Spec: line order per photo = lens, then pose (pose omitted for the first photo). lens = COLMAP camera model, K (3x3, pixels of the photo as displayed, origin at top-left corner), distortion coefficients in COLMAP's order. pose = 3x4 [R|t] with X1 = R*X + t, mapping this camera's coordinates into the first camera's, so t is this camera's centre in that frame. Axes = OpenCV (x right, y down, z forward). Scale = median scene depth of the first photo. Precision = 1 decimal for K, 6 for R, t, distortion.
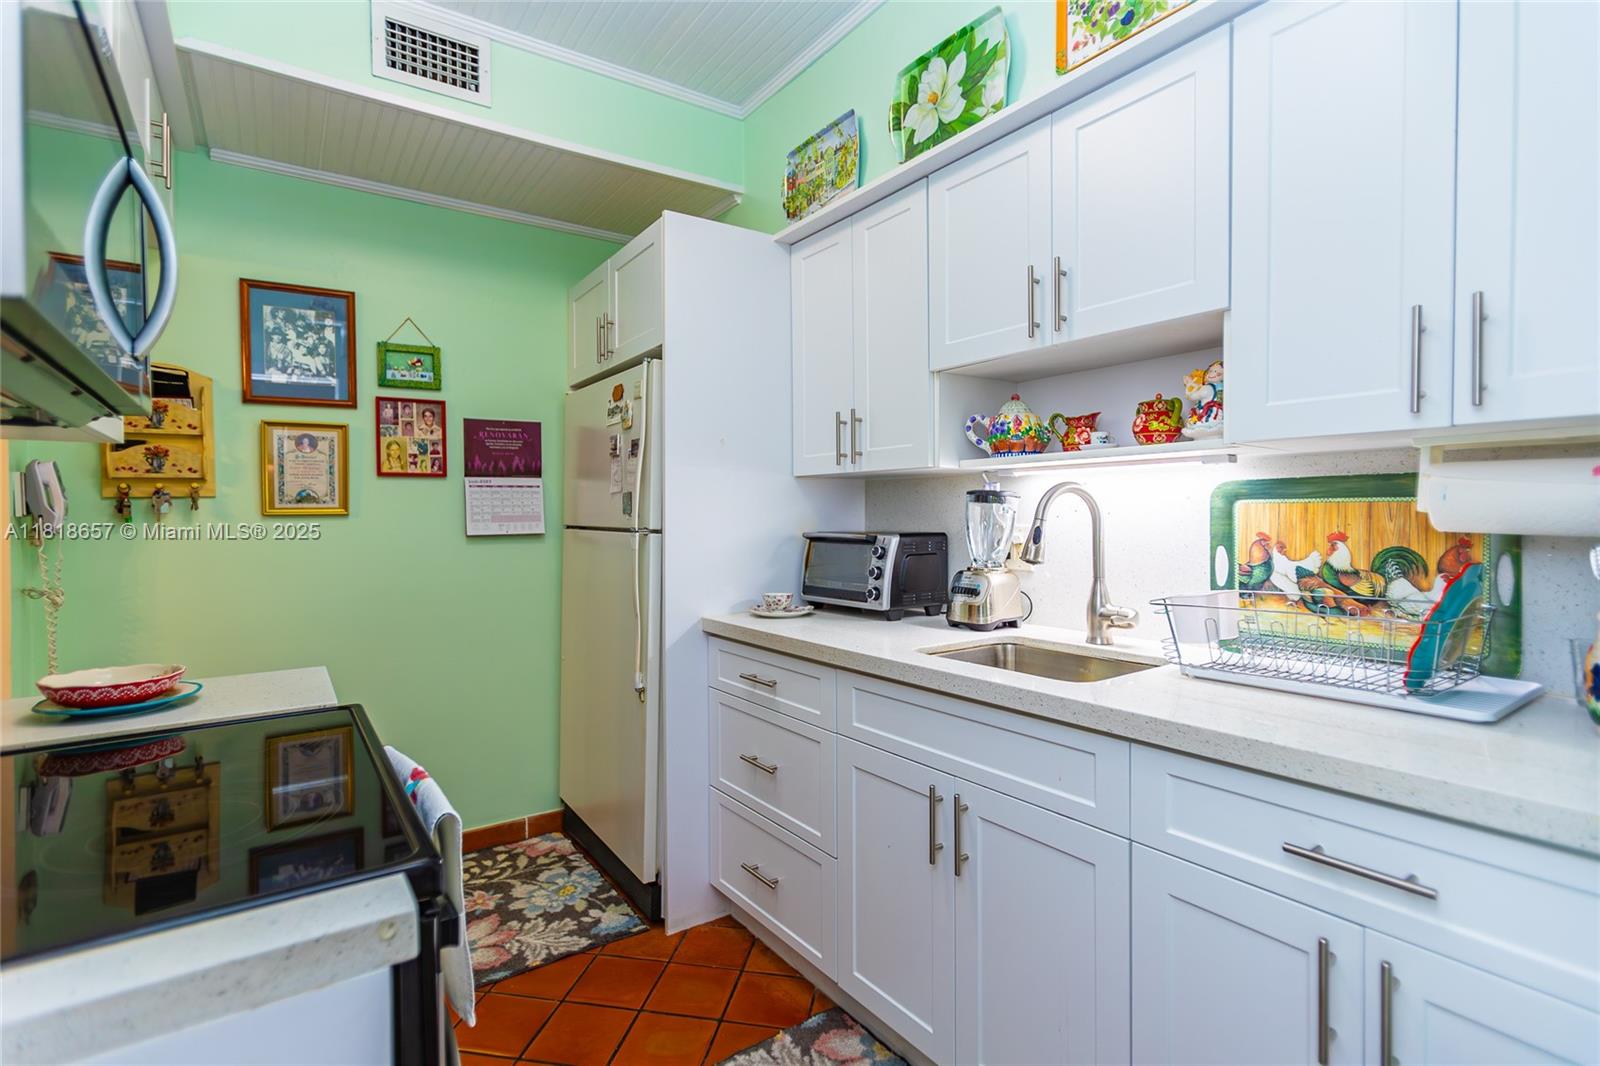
lens RADIAL K [[777.8, 0, 794.2], [0, 777.8, 525.3], [0, 0, 1]] dist [-0.012480, 0.000245]
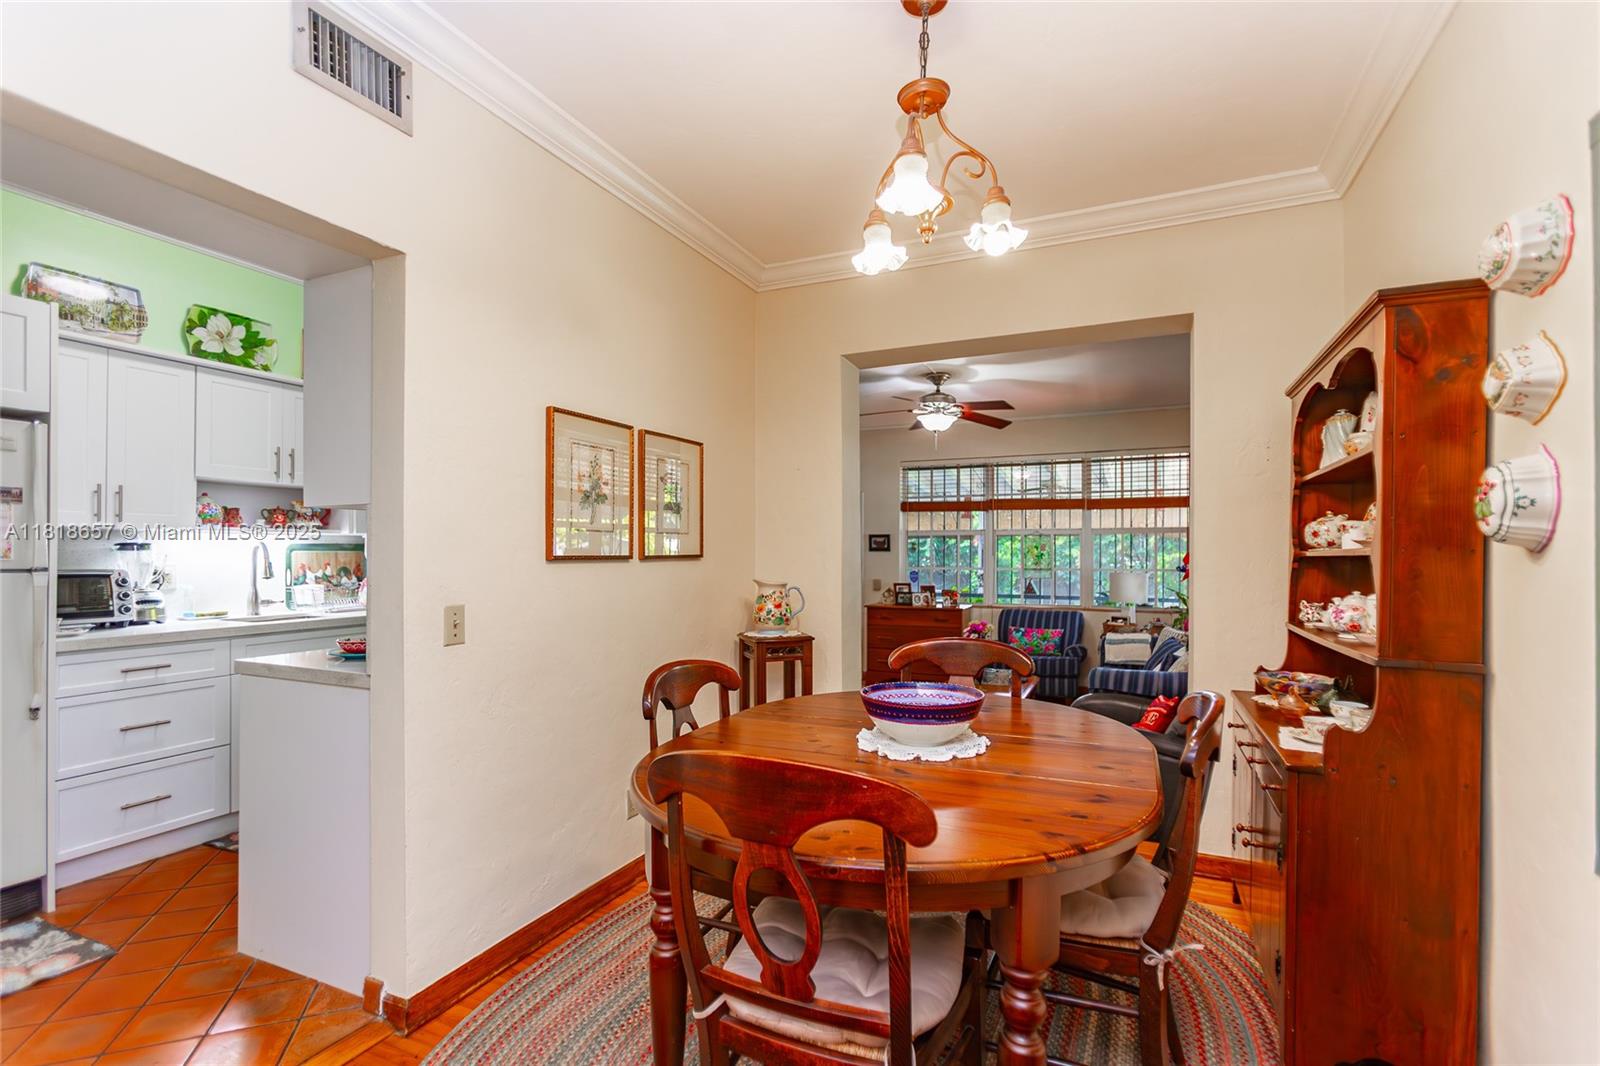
lens RADIAL K [[726.5, 0, 793.2], [0, 726.5, 553.5], [0, 0, 1]] dist [-0.015233, 0.008909]
pose [[-0.513013, 0.004707, 0.858368, -2.107702], [0.010549, 0.999944, 0.000821, -0.007732], [-0.858316, 0.009476, -0.513034, 0.734609]]
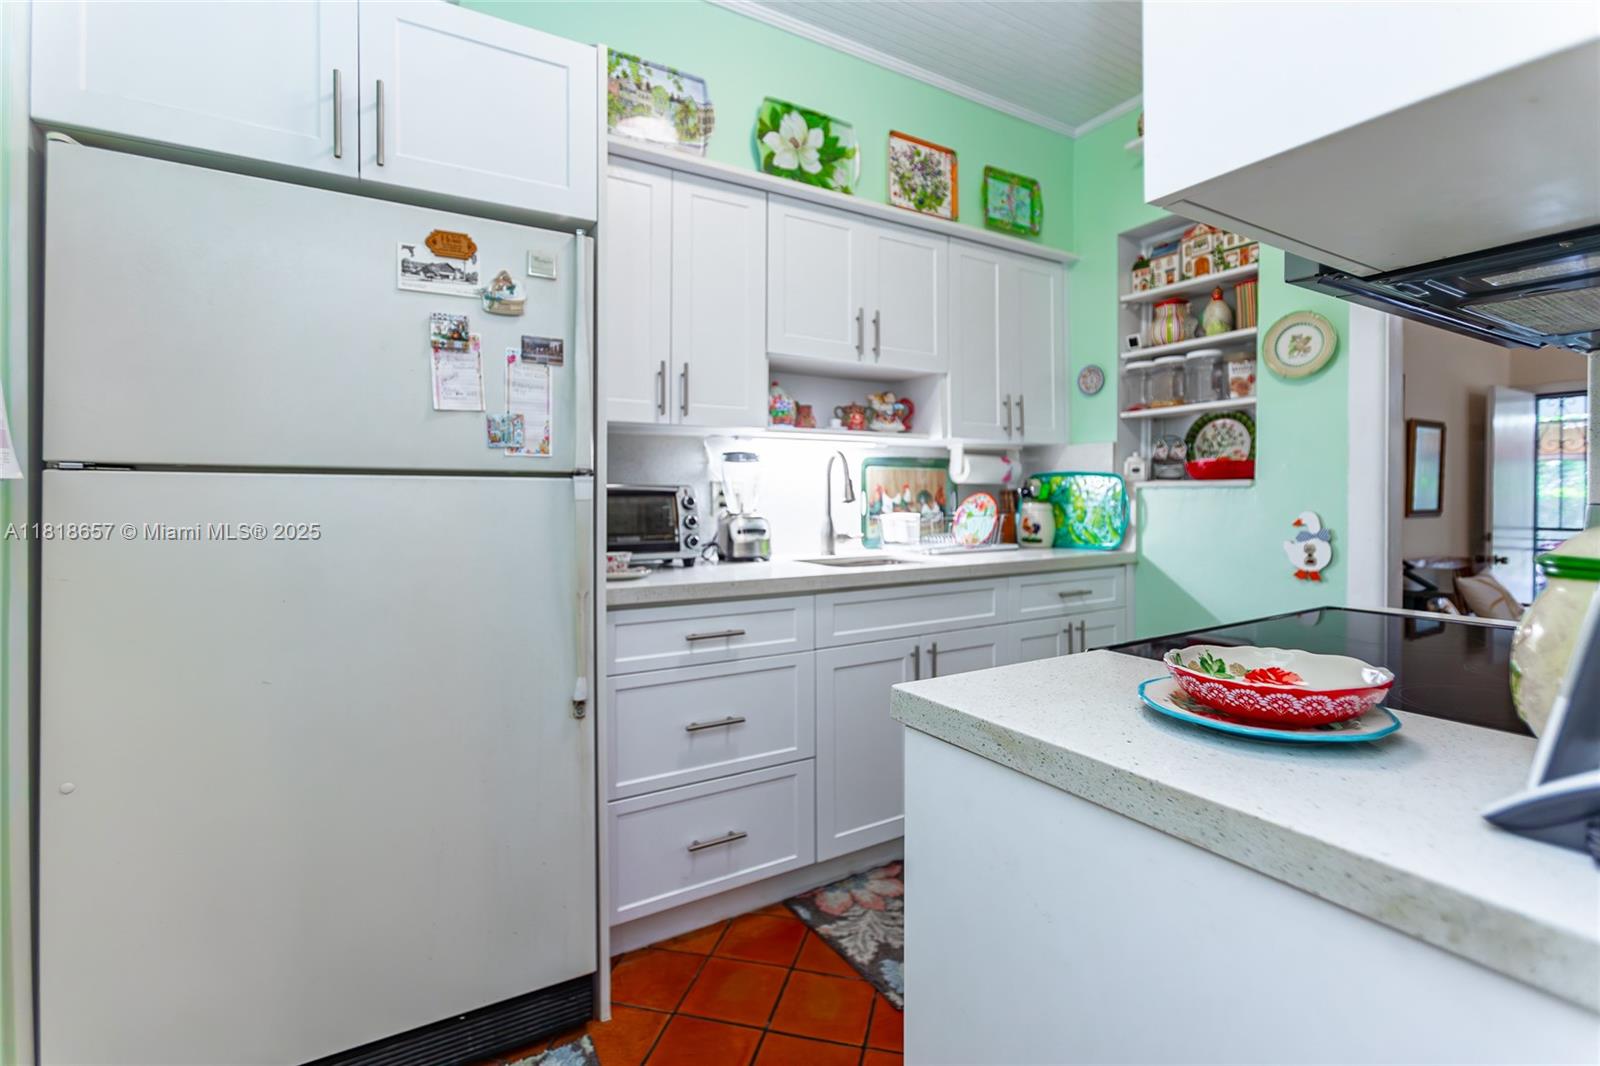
lens RADIAL K [[726.5, 0, 817.3], [0, 726.5, 502.3], [0, 0, 1]] dist [-0.015233, 0.008909]
pose [[0.049559, -0.002082, 0.998769, -1.050591], [0.013671, 0.999906, 0.001406, 0.043215], [-0.998678, 0.013584, 0.049582, 0.943112]]
